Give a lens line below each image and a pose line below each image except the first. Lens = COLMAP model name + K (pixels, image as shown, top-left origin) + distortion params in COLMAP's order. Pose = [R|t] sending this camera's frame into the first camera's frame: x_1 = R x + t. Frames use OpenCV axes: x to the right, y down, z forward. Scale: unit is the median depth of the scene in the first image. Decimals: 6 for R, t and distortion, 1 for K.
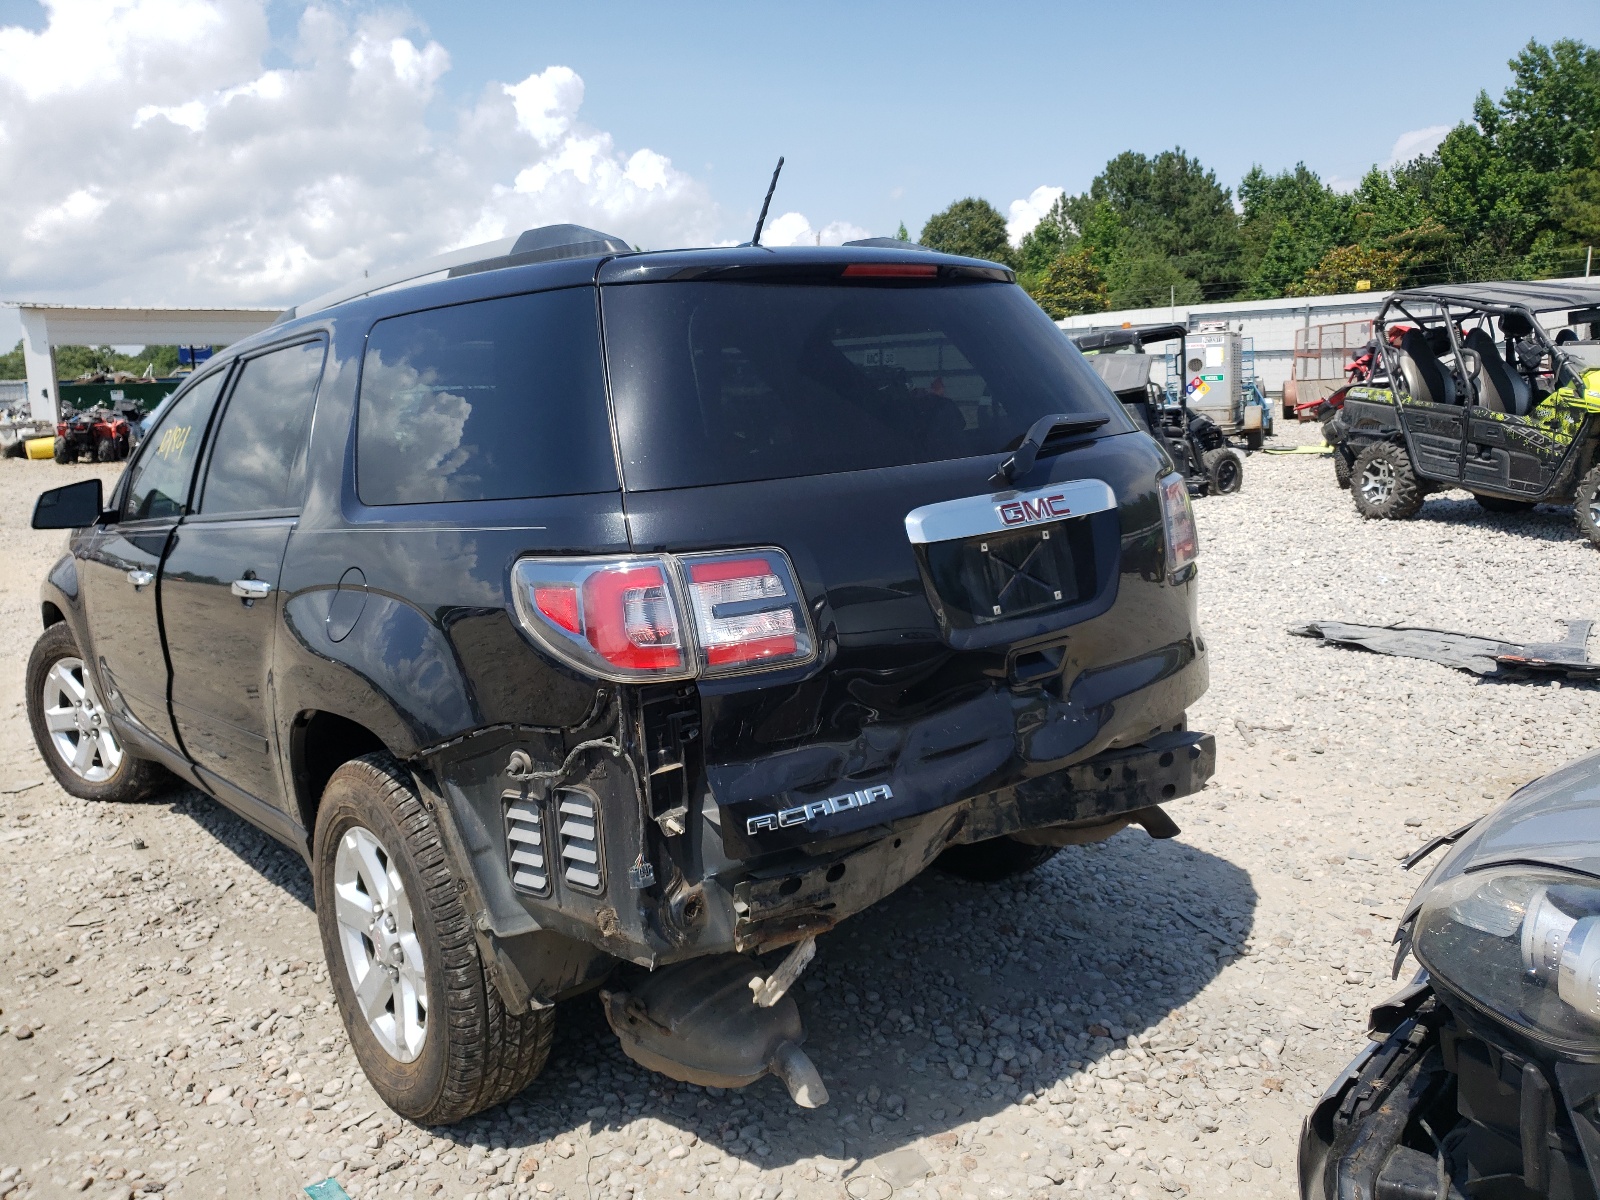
lens RADIAL K [[1212.0, 0, 800.8], [0, 1212.0, 599.4], [0, 0, 1]] dist [-0.002237, 0.005235]
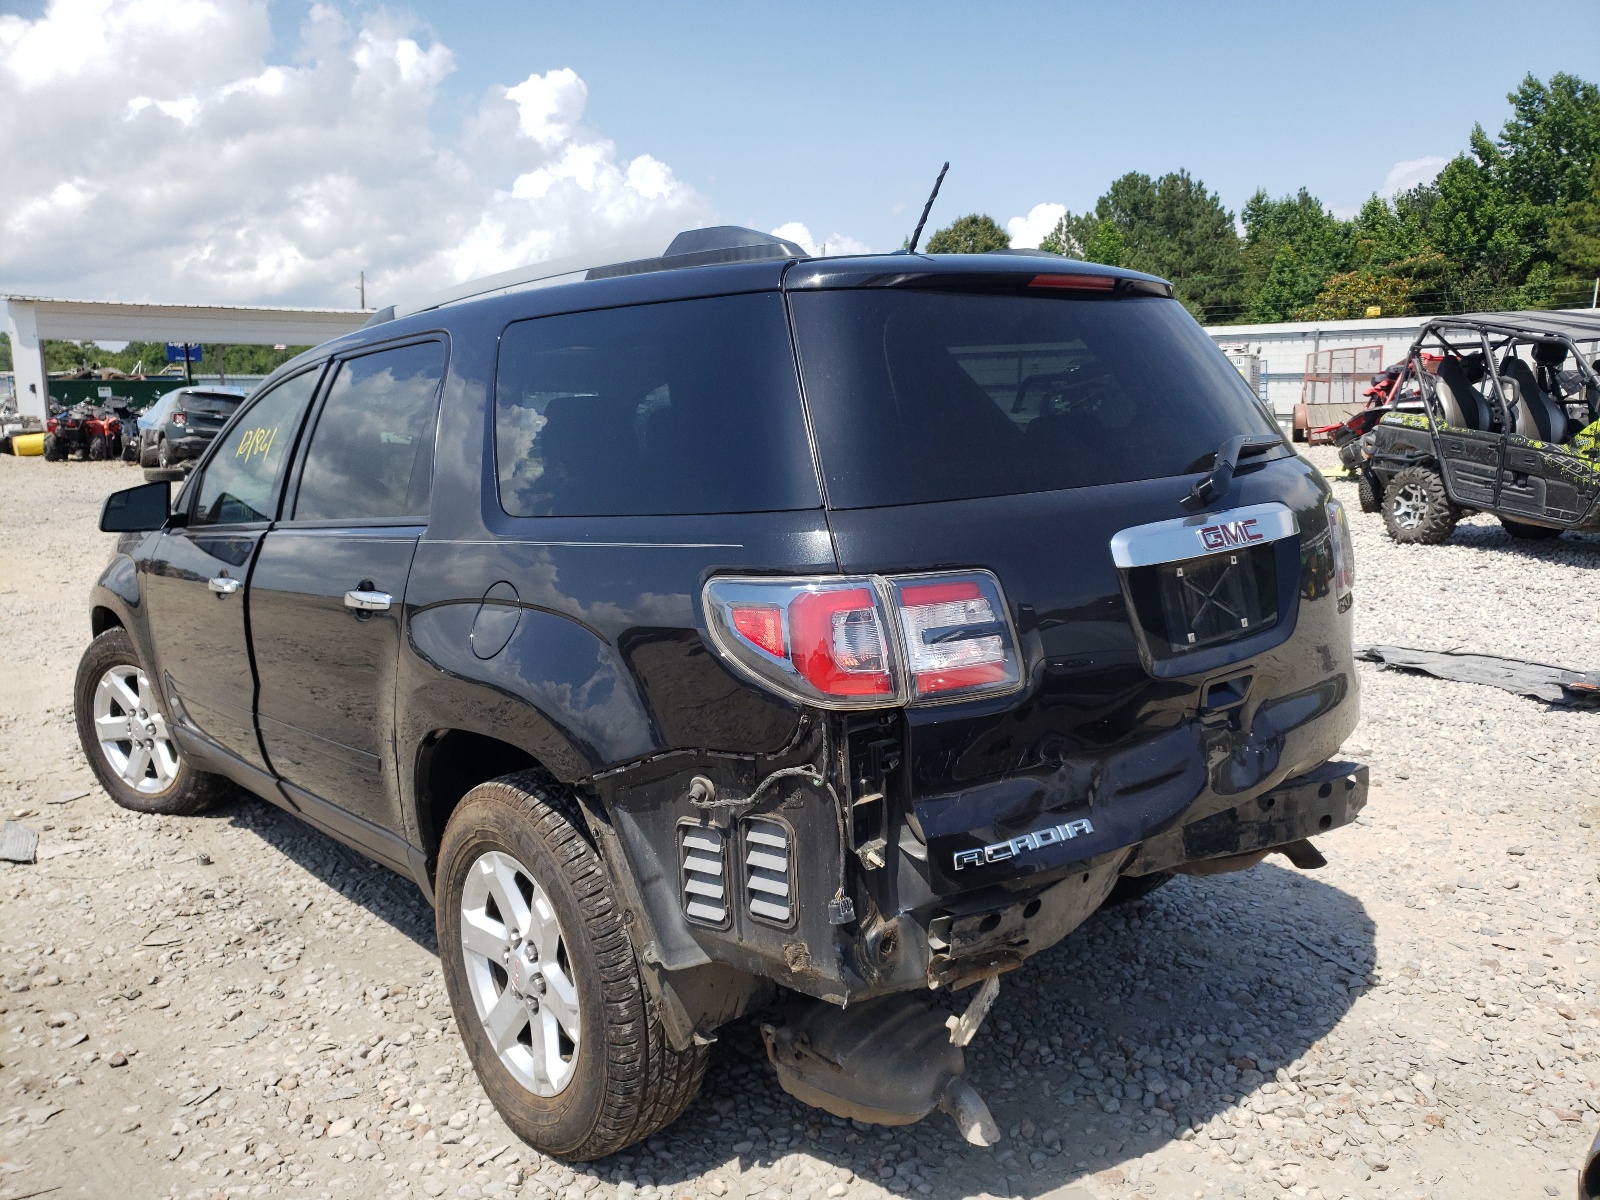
lens RADIAL K [[1197.2, 0, 799.3], [0, 1197.2, 625.3], [0, 0, 1]] dist [-0.004445, 0.004983]
pose [[0.999245, 0.015443, 0.035645, -0.125312], [-0.015916, 0.999788, 0.013039, -0.005665], [-0.035436, -0.013596, 0.999279, 0.036585]]
